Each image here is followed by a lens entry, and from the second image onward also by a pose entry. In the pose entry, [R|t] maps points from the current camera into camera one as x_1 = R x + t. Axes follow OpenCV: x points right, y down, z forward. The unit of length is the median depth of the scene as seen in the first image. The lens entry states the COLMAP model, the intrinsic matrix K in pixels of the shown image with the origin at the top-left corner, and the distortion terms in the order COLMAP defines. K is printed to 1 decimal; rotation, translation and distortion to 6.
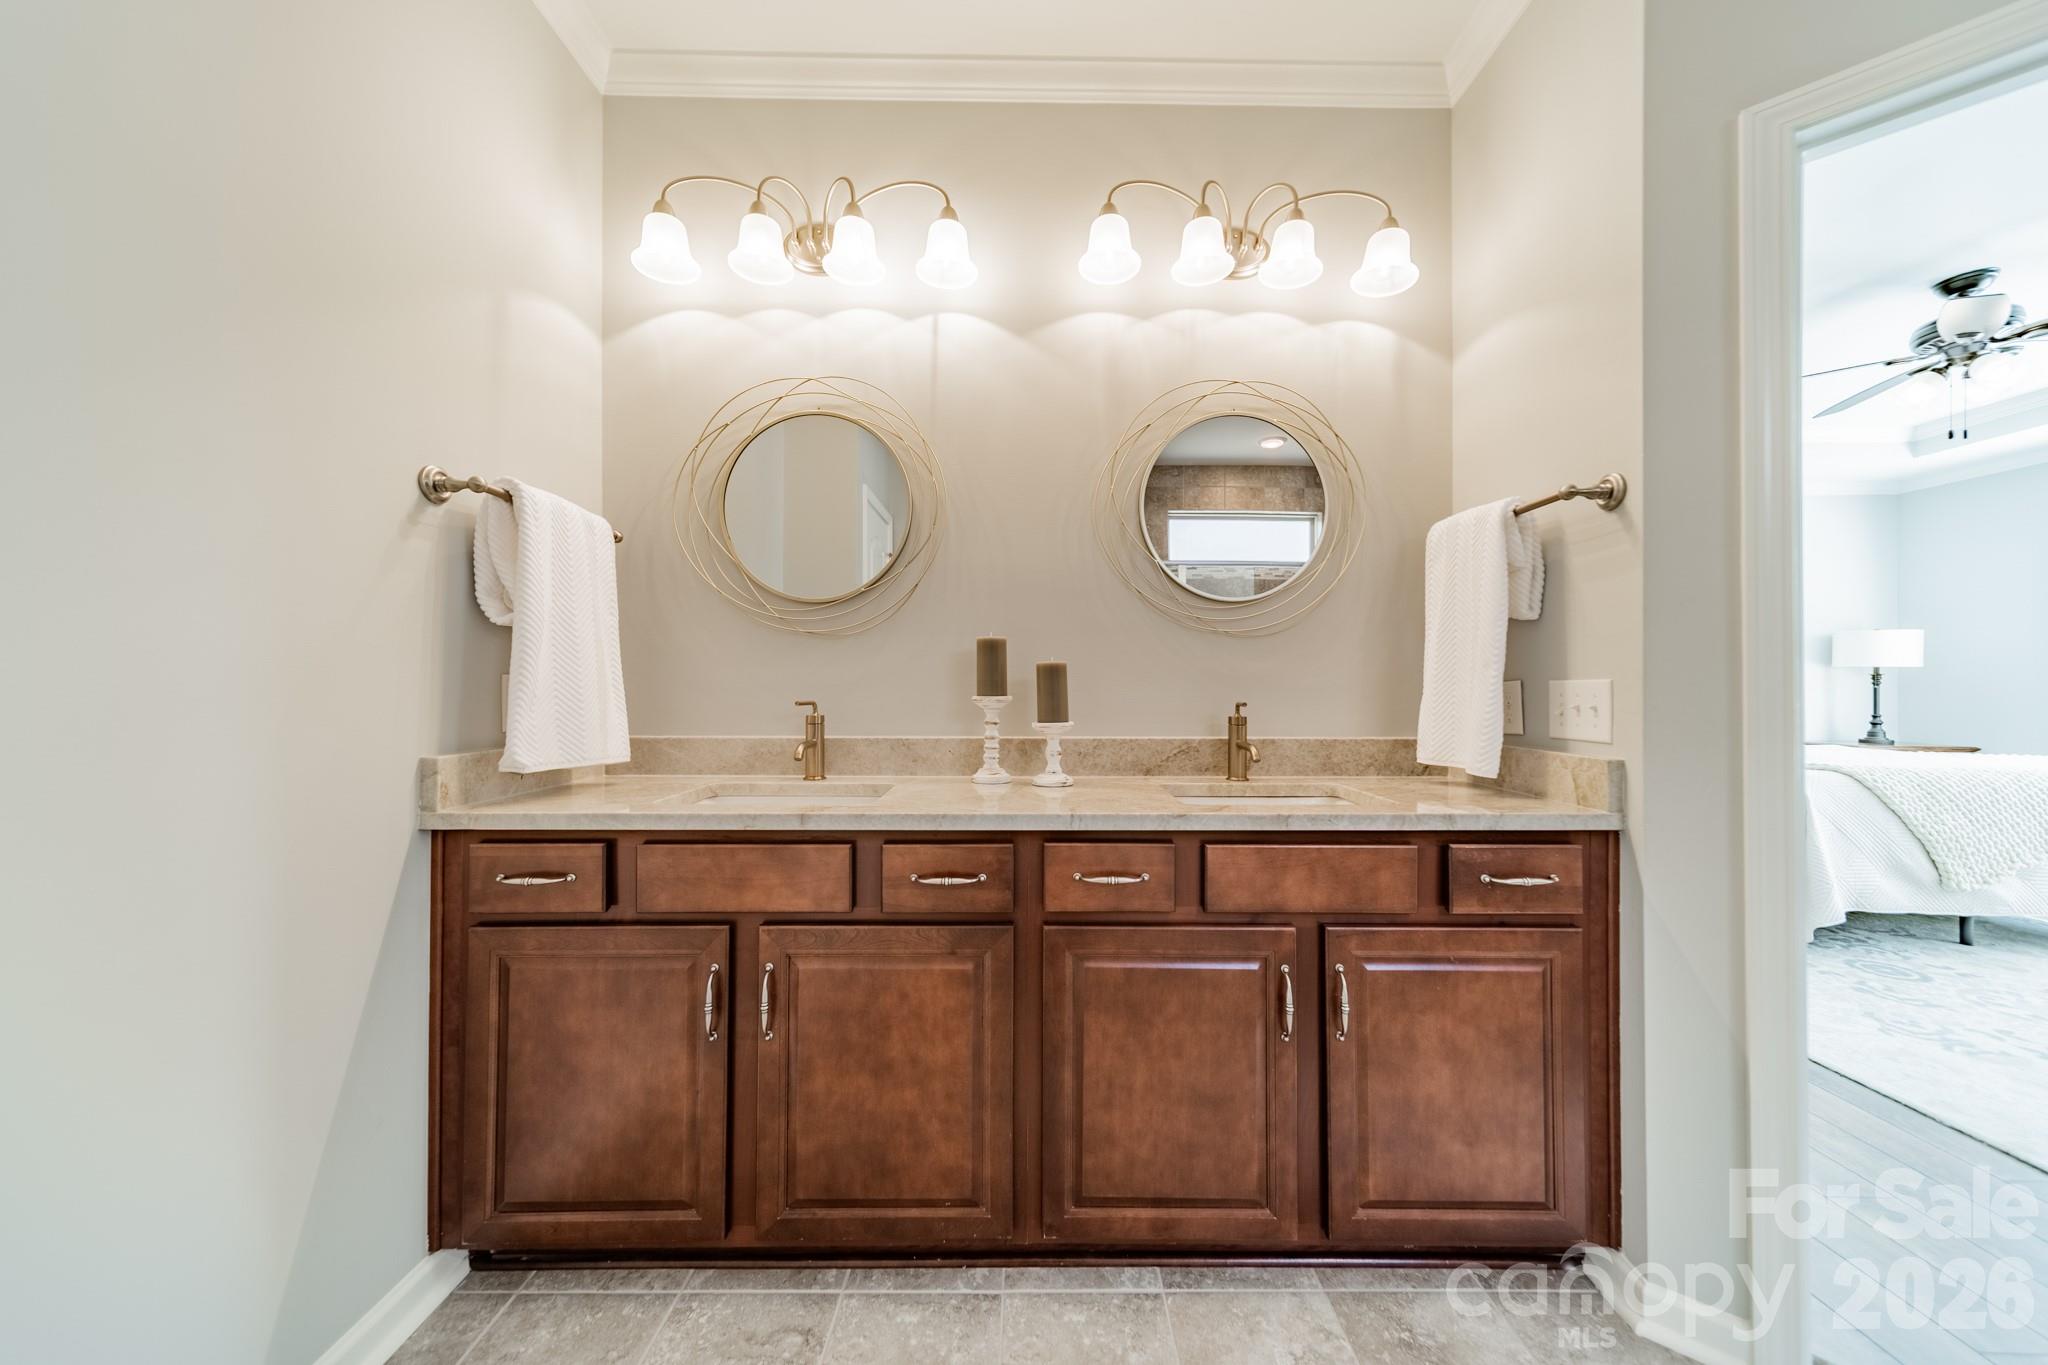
lens RADIAL K [[725.7, 0, 1034.0], [0, 725.7, 682.3], [0, 0, 1]] dist [0.008183, -0.000412]
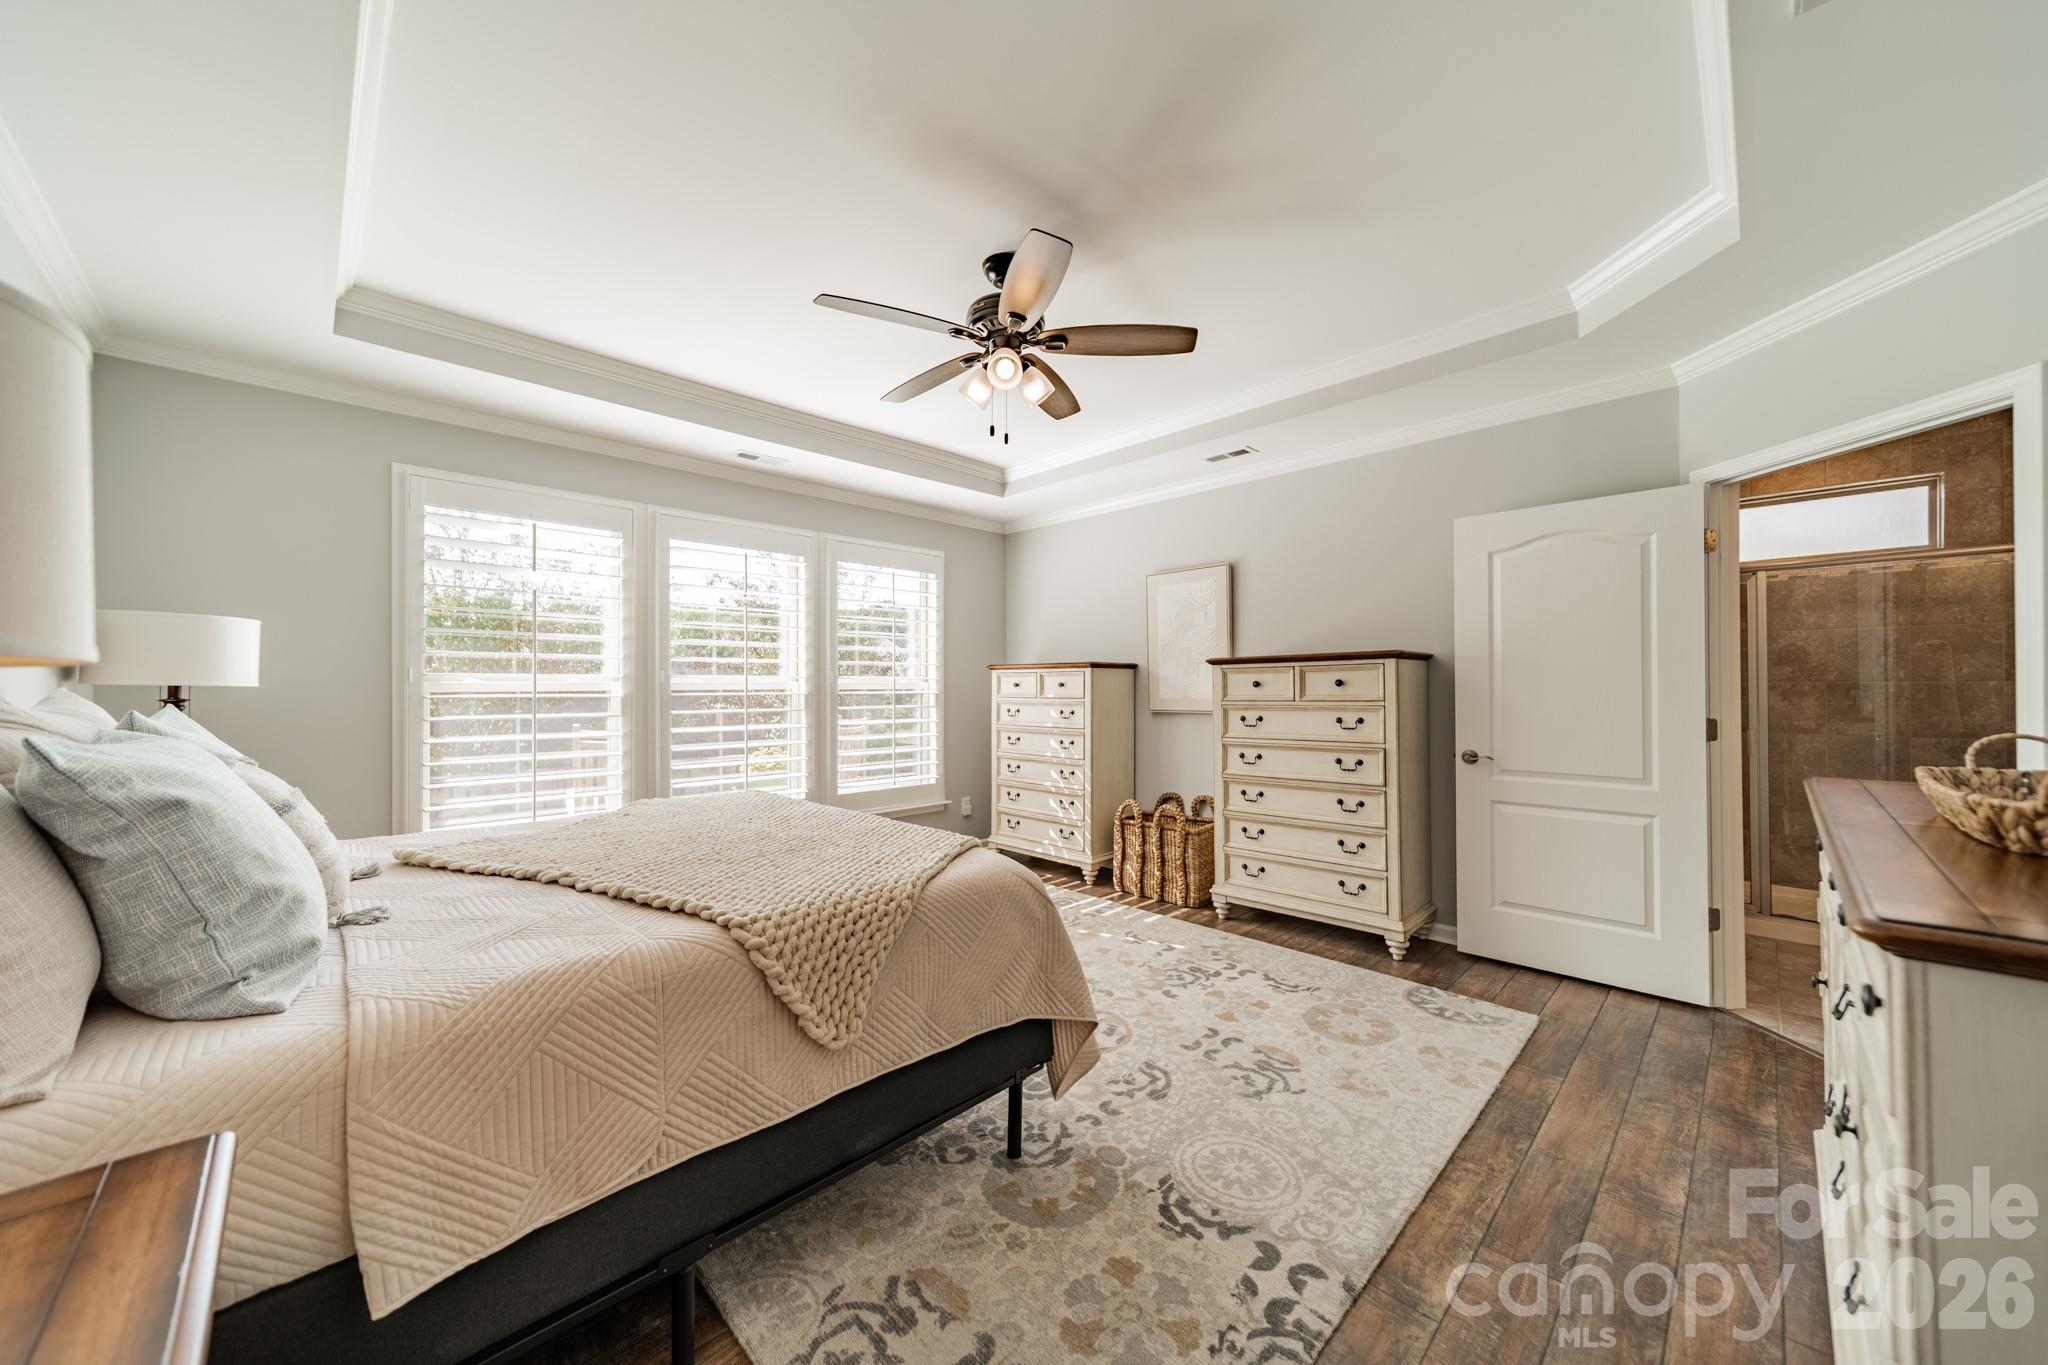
lens RADIAL K [[725.7, 0, 1023.7], [0, 725.7, 683.0], [0, 0, 1]] dist [0.008183, -0.000412]
pose [[-0.703533, 0.008864, 0.710607, 0.581977], [0.001224, 0.999936, -0.011260, -0.026898], [-0.710662, -0.007052, -0.703499, 1.496310]]
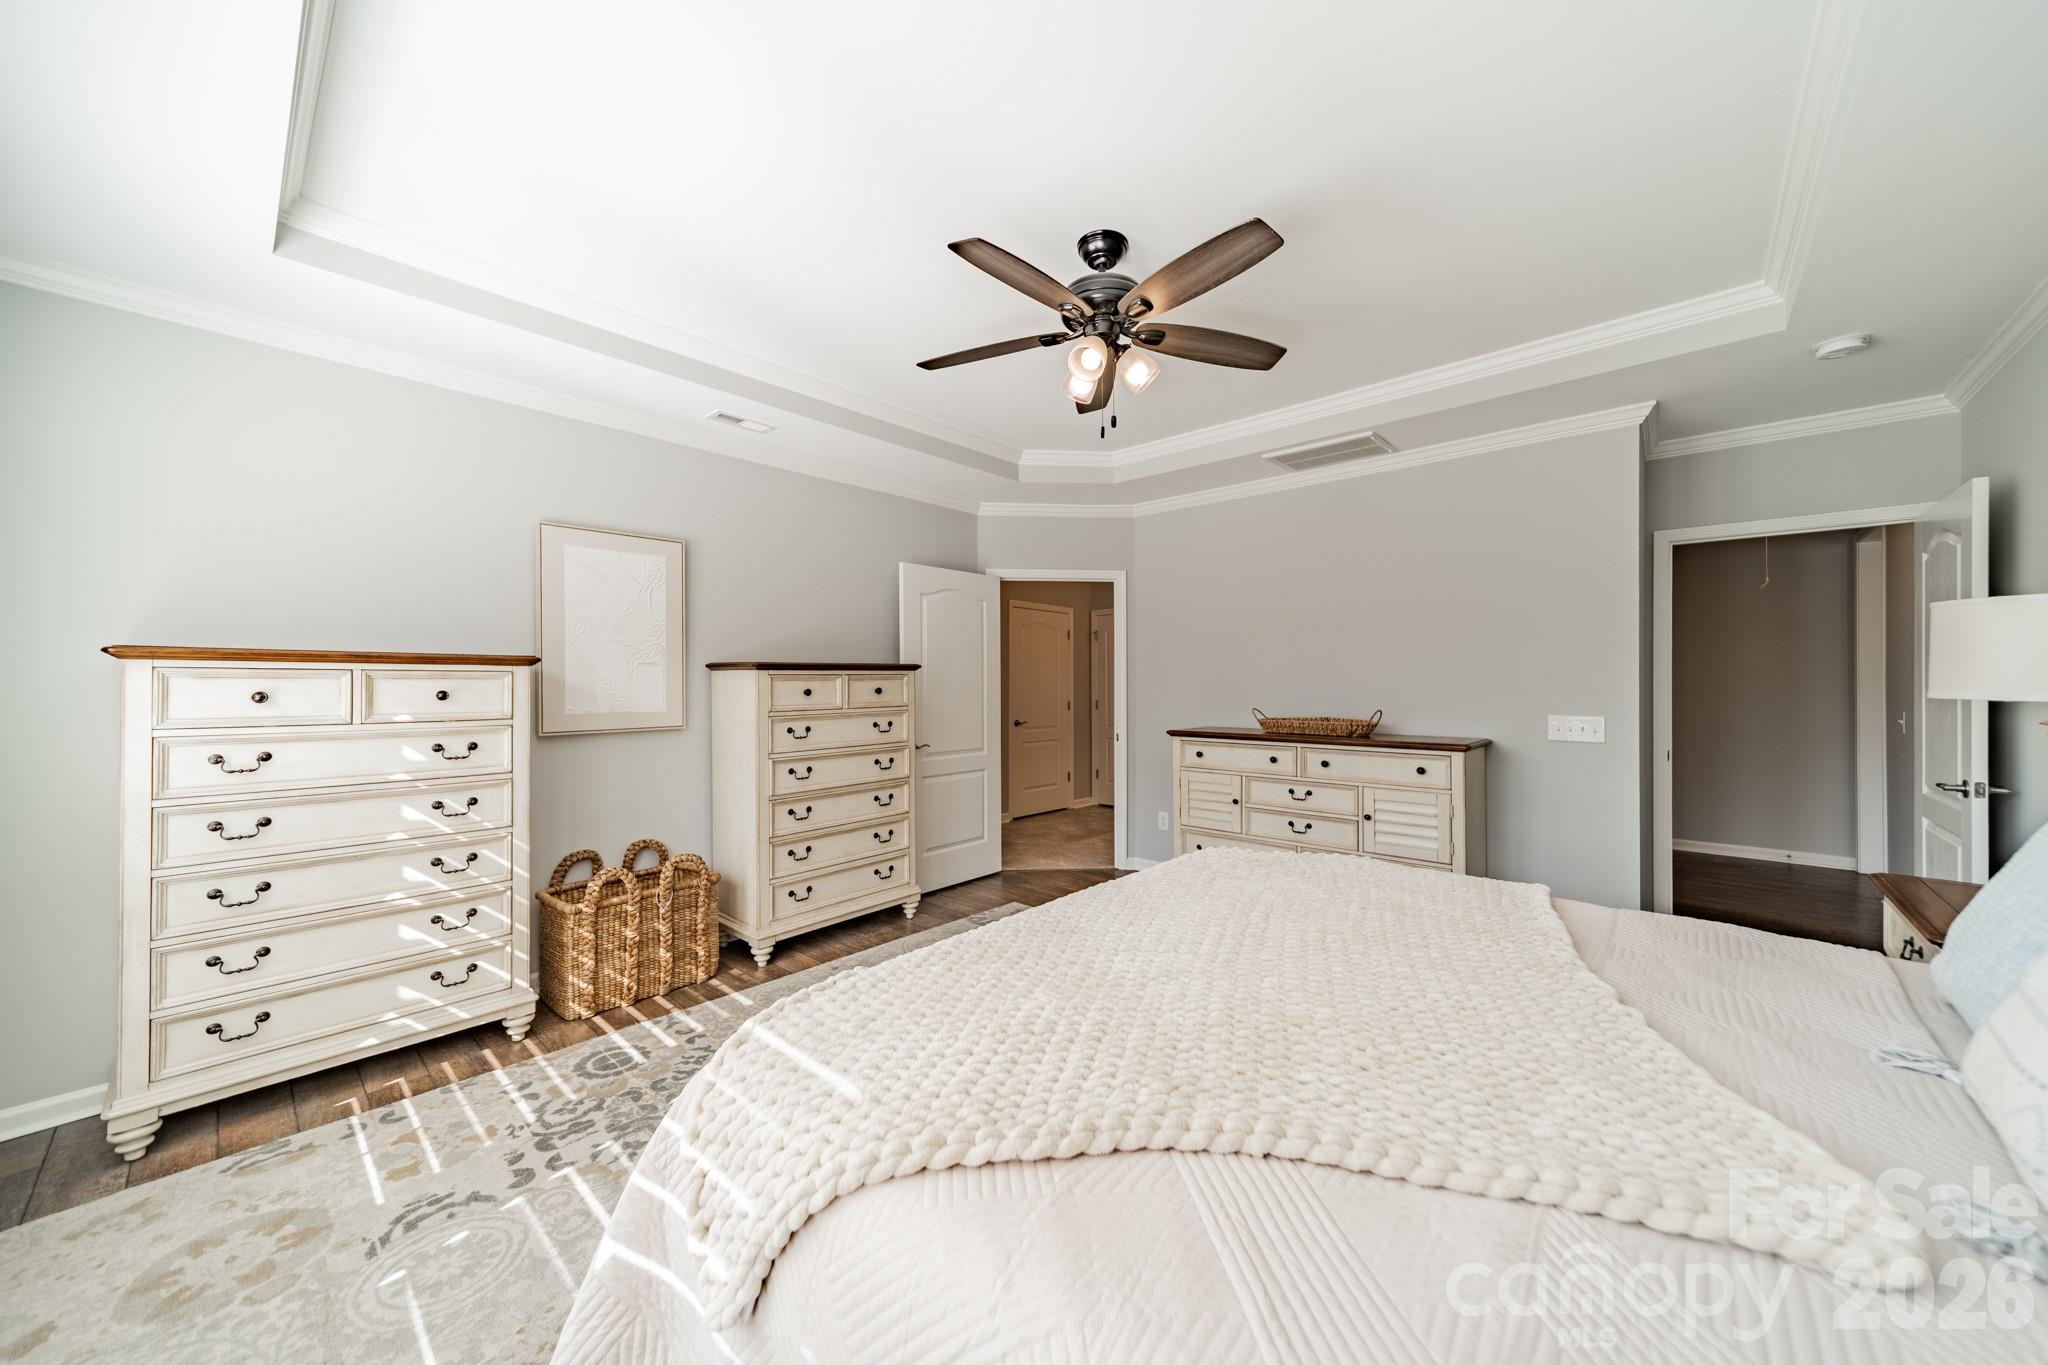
lens RADIAL K [[725.7, 0, 1017.8], [0, 725.7, 680.3], [0, 0, 1]] dist [0.008183, -0.000412]
pose [[-0.679055, 0.000909, -0.734087, 1.777390], [0.006892, 0.999963, -0.005136, -0.048855], [0.734055, -0.008547, -0.679036, 1.377838]]
